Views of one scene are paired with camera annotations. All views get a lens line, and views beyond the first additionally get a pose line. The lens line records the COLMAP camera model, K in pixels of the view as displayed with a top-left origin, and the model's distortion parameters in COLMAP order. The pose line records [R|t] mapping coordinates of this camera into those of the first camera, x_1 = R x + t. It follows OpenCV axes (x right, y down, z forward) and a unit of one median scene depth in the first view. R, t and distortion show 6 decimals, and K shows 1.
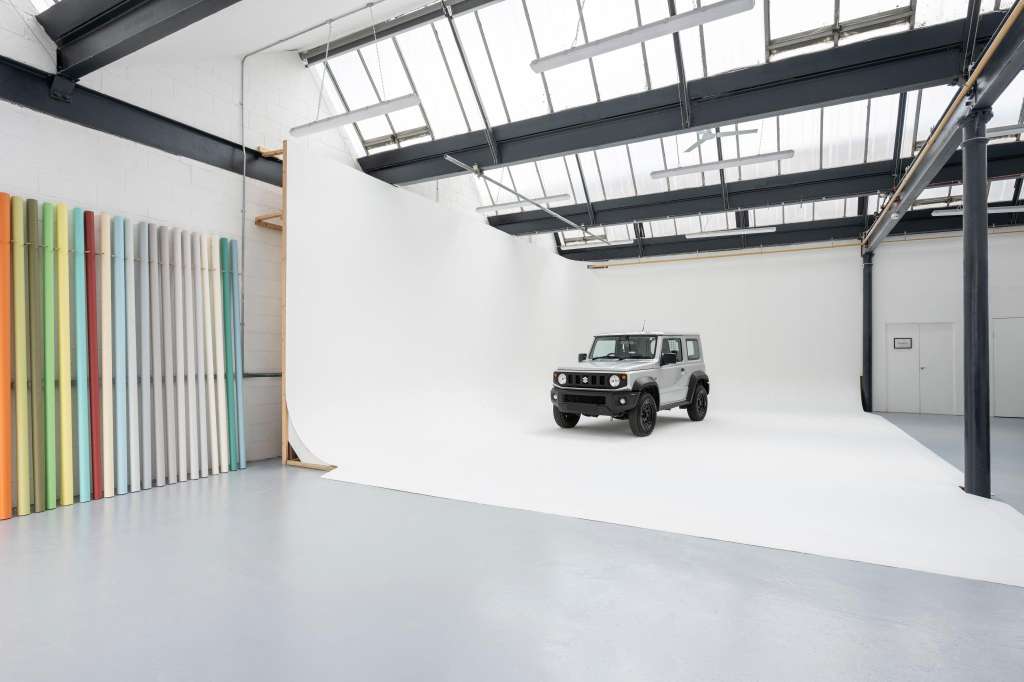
lens RADIAL K [[586.5, 0, 561.1], [0, 586.5, 346.1], [0, 0, 1]] dist [-0.003629, -0.002707]
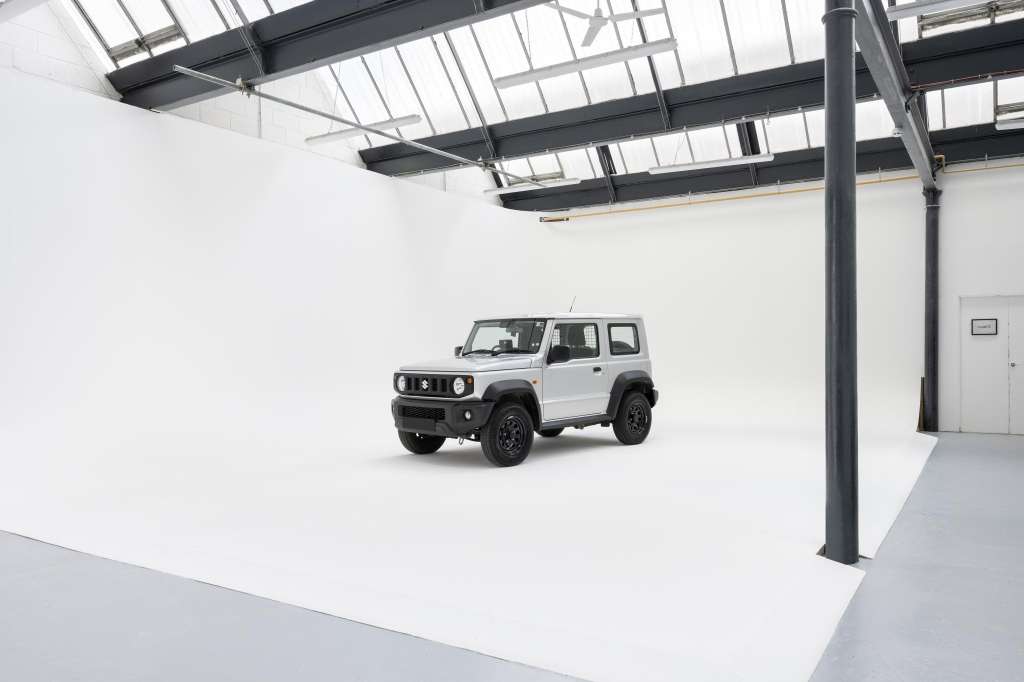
lens RADIAL K [[855.8, 0, 553.2], [0, 855.8, 346.0], [0, 0, 1]] dist [-0.002407, -0.002258]
pose [[0.995882, -0.009231, -0.090187, 0.261999], [0.010149, 0.999901, 0.009728, 0.003874], [0.090088, -0.010604, 0.995877, 0.014121]]
